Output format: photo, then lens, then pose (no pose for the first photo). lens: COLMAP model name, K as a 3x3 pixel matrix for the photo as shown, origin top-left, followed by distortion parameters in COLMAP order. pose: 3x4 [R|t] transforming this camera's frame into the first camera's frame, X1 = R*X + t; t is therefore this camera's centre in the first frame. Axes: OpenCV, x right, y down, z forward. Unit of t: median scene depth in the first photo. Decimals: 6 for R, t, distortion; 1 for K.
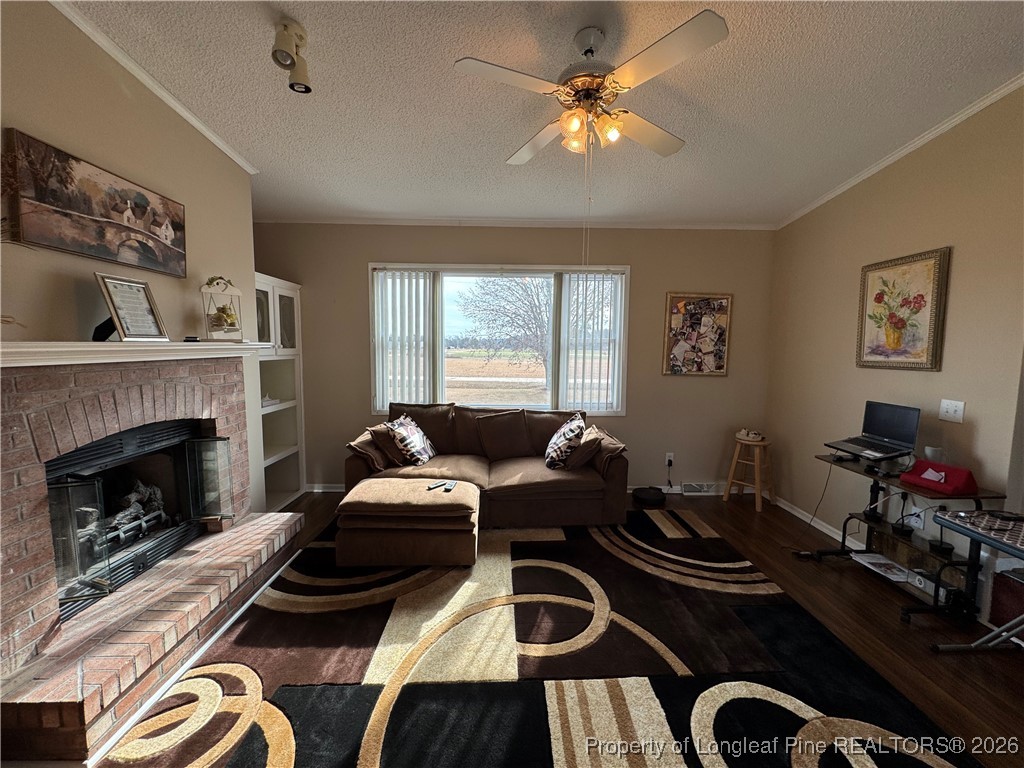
lens RADIAL K [[411.8, 0, 517.1], [0, 411.8, 382.7], [0, 0, 1]] dist [-0.005605, 0.000081]
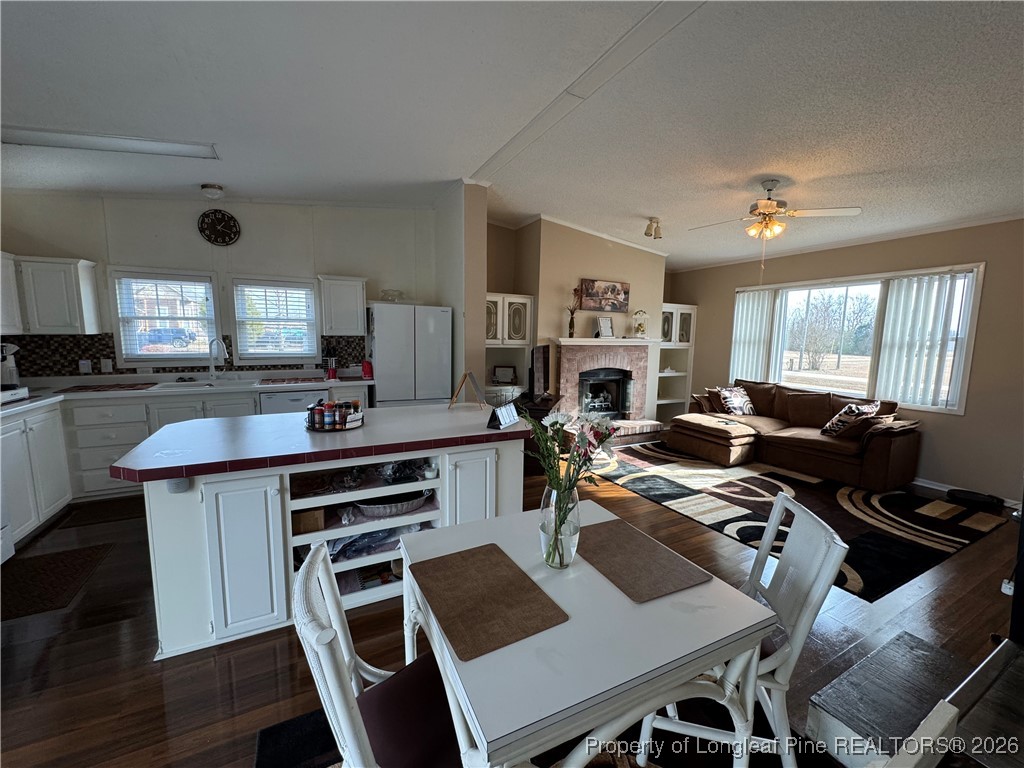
lens RADIAL K [[411.8, 0, 510.3], [0, 411.8, 383.5], [0, 0, 1]] dist [-0.005605, 0.000081]
pose [[0.432578, 0.098948, -0.896150, 1.136384], [-0.093253, 0.993539, 0.064687, 0.073362], [0.896761, 0.055586, 0.439010, -0.691086]]
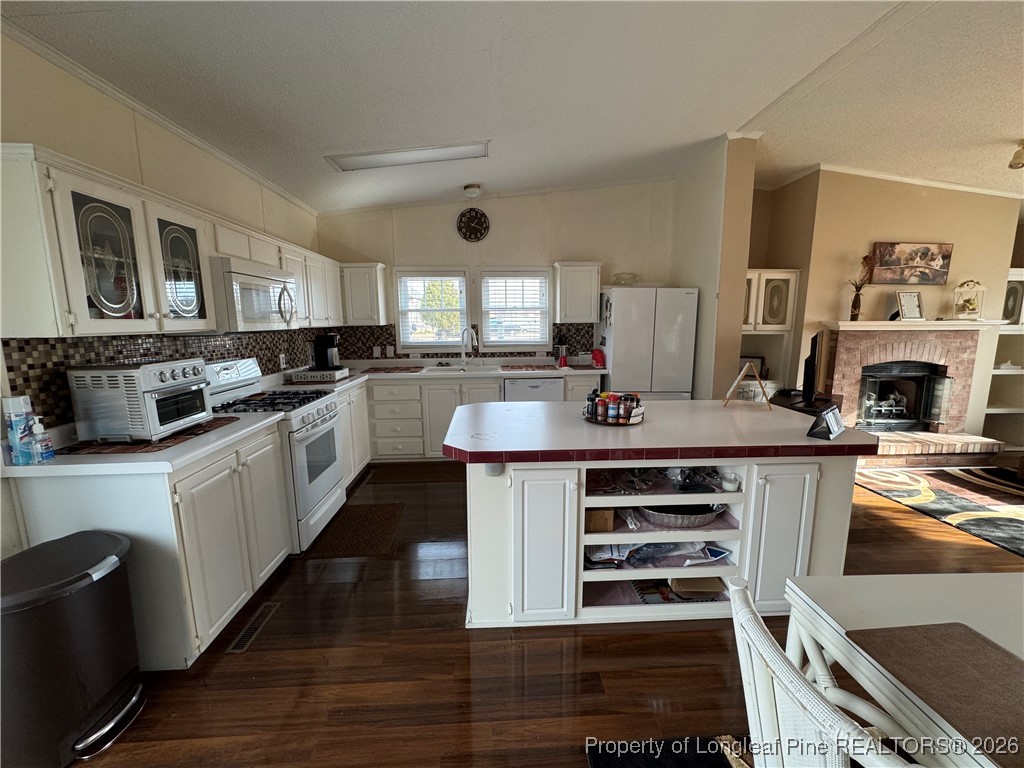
lens RADIAL K [[411.8, 0, 507.5], [0, 411.8, 384.4], [0, 0, 1]] dist [-0.005605, 0.000081]
pose [[0.020392, 0.136024, -0.990496, 0.962402], [-0.087966, 0.987104, 0.133747, 0.101273], [0.995915, 0.084403, 0.032095, -0.908400]]
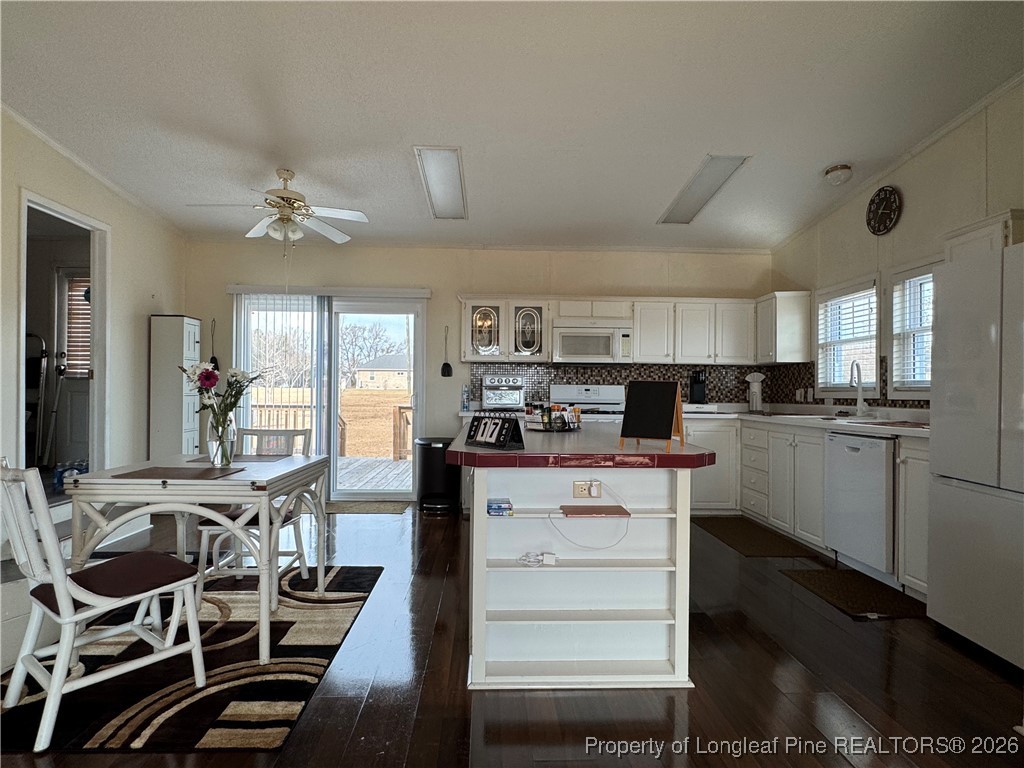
lens RADIAL K [[571.6, 0, 511.6], [0, 571.6, 388.8], [0, 0, 1]] dist [0.001663, -0.001911]
pose [[-0.999565, -0.027603, -0.010375, 0.149171], [-0.028439, 0.995383, 0.091671, 0.066572], [0.007796, 0.091926, -0.995735, 0.741299]]
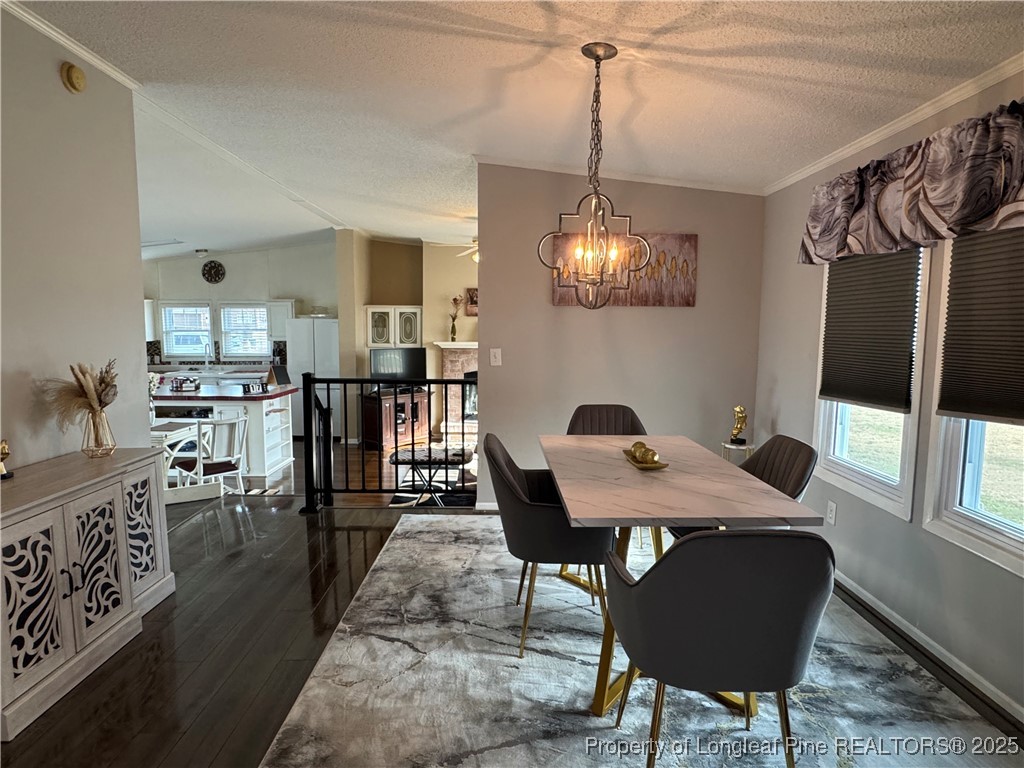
lens RADIAL K [[597.6, 0, 510.4], [0, 597.6, 385.5], [0, 0, 1]] dist [-0.004791, 0.003012]
pose [[-0.025220, 0.082426, -0.996278, 2.905392], [-0.096696, 0.991721, 0.084497, -0.135627], [0.994994, 0.098467, -0.017041, 1.012598]]
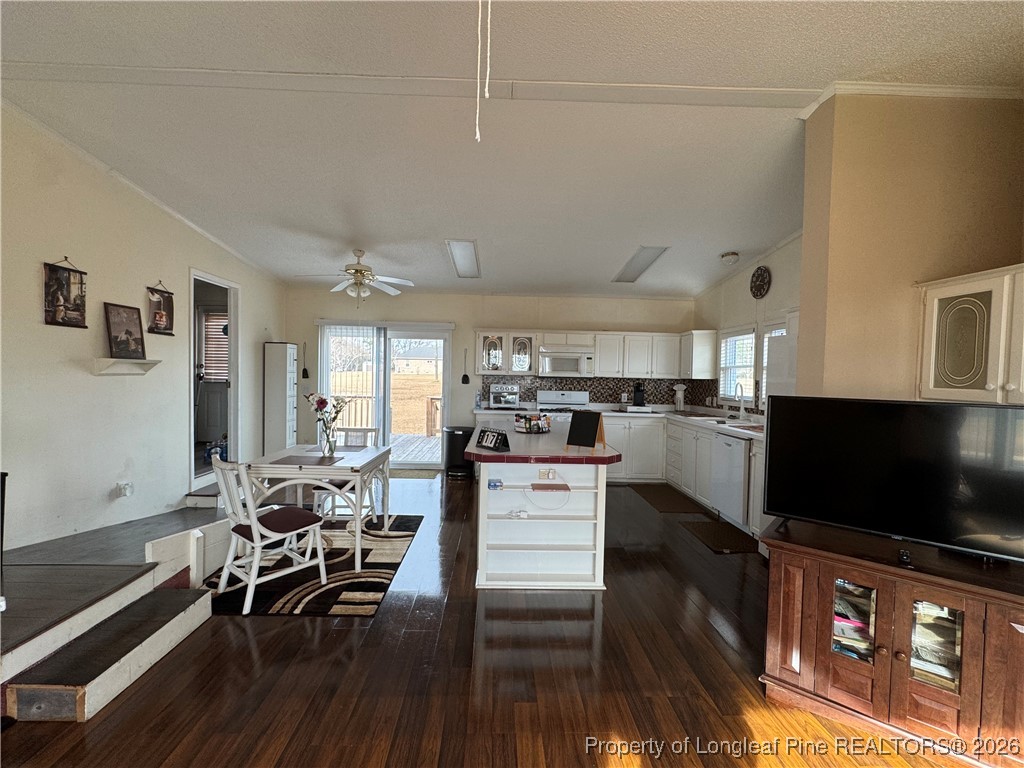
lens RADIAL K [[450.6, 0, 511.0], [0, 450.6, 385.6], [0, 0, 1]] dist [0.000248, 0.000168]
pose [[-0.999238, -0.039002, 0.001207, 0.118402], [-0.038580, 0.992115, 0.119246, -0.085341], [-0.005849, 0.119108, -0.992864, 1.058227]]
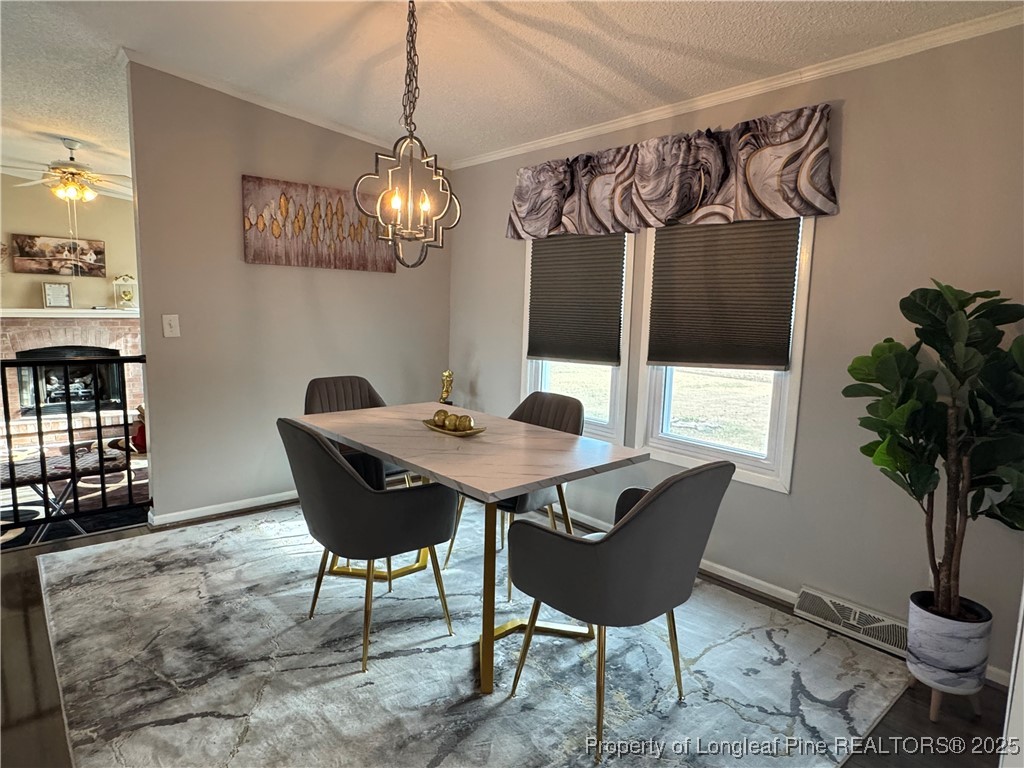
lens RADIAL K [[597.6, 0, 505.4], [0, 597.6, 385.8], [0, 0, 1]] dist [-0.004791, 0.003012]
pose [[0.639217, 0.103119, -0.762081, 2.669210], [-0.085937, 0.994340, 0.062464, -0.076460], [0.764210, 0.025563, 0.644461, 0.614542]]
